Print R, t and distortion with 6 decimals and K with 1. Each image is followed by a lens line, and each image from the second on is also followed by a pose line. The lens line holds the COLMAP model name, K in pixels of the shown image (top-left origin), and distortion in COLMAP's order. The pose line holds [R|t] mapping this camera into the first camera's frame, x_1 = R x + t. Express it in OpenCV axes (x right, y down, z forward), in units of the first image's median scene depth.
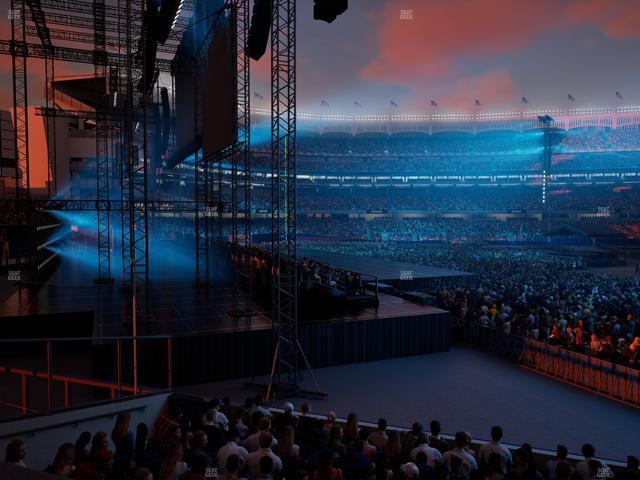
lens RADIAL K [[502.9, 0, 320.0], [0, 502.9, 240.0], [0, 0, 1]] dist [0.000476, 0.000321]
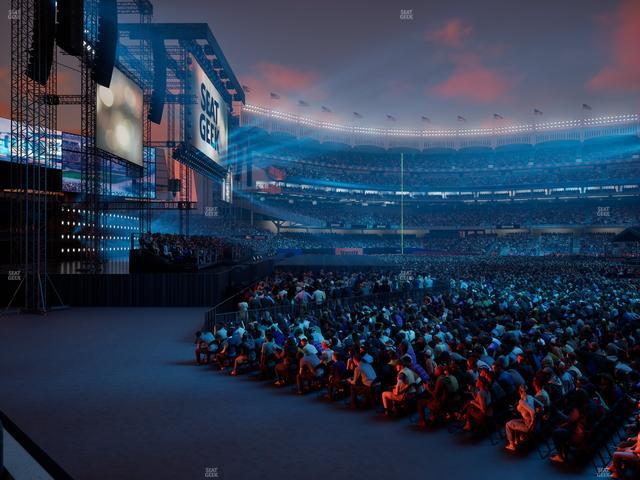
lens RADIAL K [[502.9, 0, 320.0], [0, 502.9, 240.0], [0, 0, 1]] dist [0.000476, 0.000321]
pose [[0.914916, -0.002722, -0.403636, 0.166430], [-0.018603, 0.998630, -0.048900, 0.020487], [0.403216, 0.052248, 0.913612, -0.000319]]
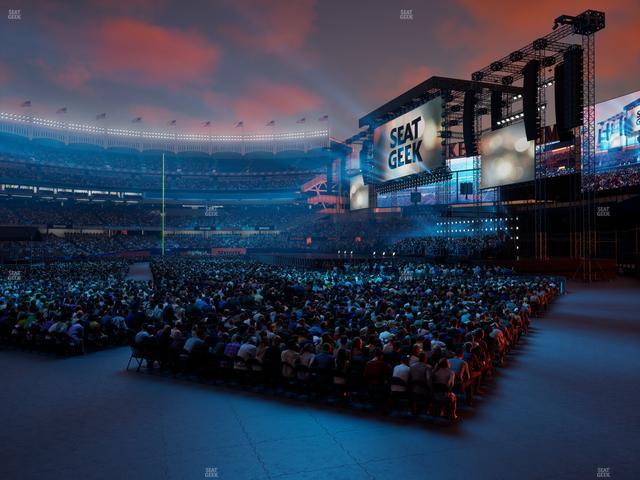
lens RADIAL K [[502.9, 0, 320.0], [0, 502.9, 240.0], [0, 0, 1]] dist [0.000476, 0.000321]
pose [[-0.997329, 0.000018, 0.073042, -0.036618], [0.002741, 0.999305, 0.037180, -0.018340], [-0.072991, 0.037281, -0.996636, 0.880504]]
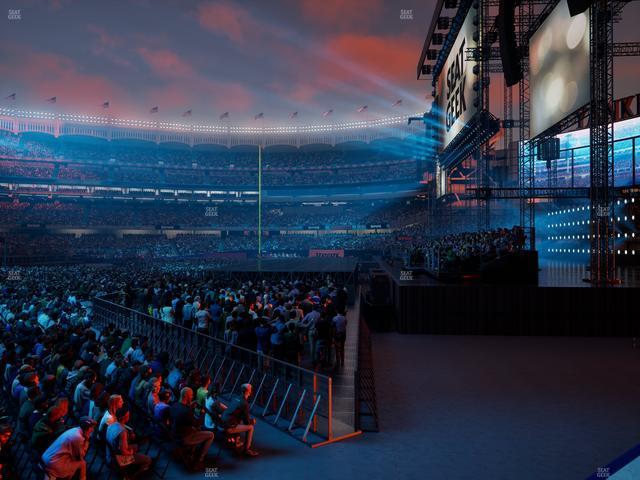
lens RADIAL K [[502.9, 0, 320.0], [0, 502.9, 240.0], [0, 0, 1]] dist [0.000476, 0.000321]
pose [[-0.879843, 0.004350, 0.475245, -0.167050], [0.021794, 0.999276, 0.031201, -0.010548], [-0.474765, 0.037809, -0.879300, 0.685442]]
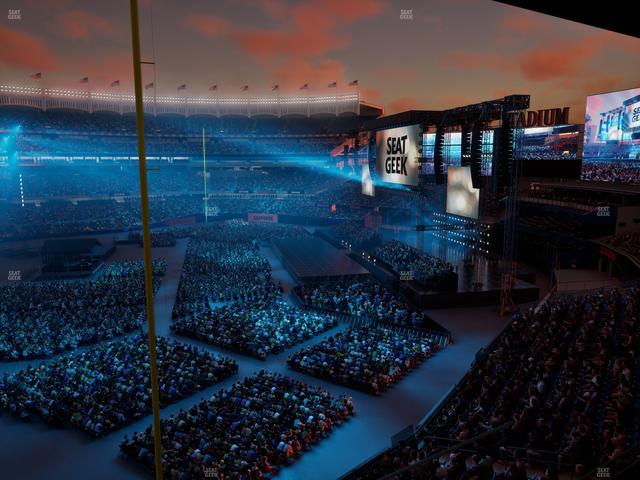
lens RADIAL K [[502.9, 0, 320.0], [0, 502.9, 240.0], [0, 0, 1]] dist [0.000476, 0.000321]
pose [[-0.981384, -0.030809, 0.189566, -0.114642], [0.008482, 0.979132, 0.203047, -0.122746], [-0.191866, 0.200875, -0.960644, 0.958547]]
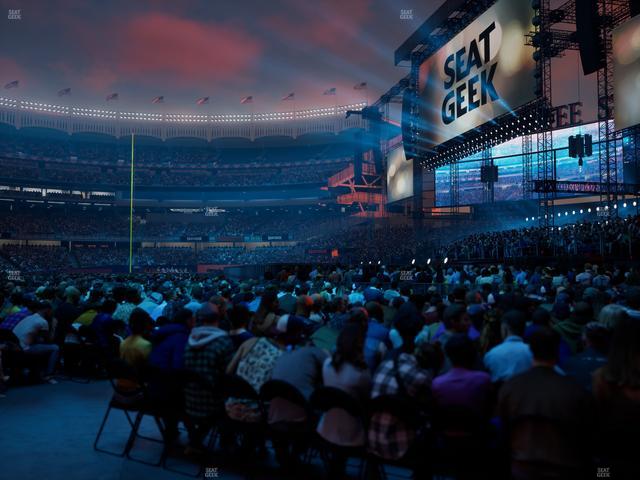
lens RADIAL K [[600.1, 0, 320.0], [0, 600.1, 240.0], [0, 0, 1]] dist [0.000769, -0.002622]
pose [[-0.985406, 0.008338, 0.170015, -0.059312], [0.007645, 0.999960, -0.004734, 0.002095], [-0.170048, -0.003365, -0.985430, 0.721862]]
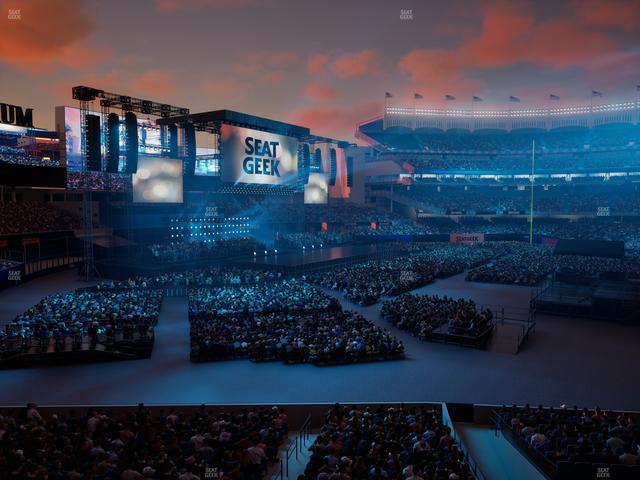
lens RADIAL K [[502.9, 0, 320.0], [0, 502.9, 240.0], [0, 0, 1]] dist [0.000476, 0.000321]
pose [[0.549820, 0.055983, -0.833405, 0.486837], [-0.038990, 0.998384, 0.041343, -0.023793], [0.834373, 0.009763, 0.551114, 0.053821]]
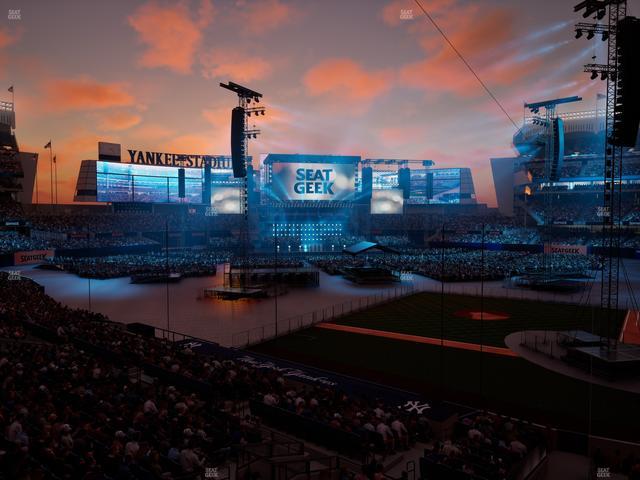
lens RADIAL K [[502.9, 0, 320.0], [0, 502.9, 240.0], [0, 0, 1]] dist [0.000476, 0.000321]
pose [[-0.209844, 0.047147, -0.976598, 0.795169], [-0.046253, 0.997240, 0.058082, -0.046946], [0.976640, 0.057359, -0.207084, 0.544037]]
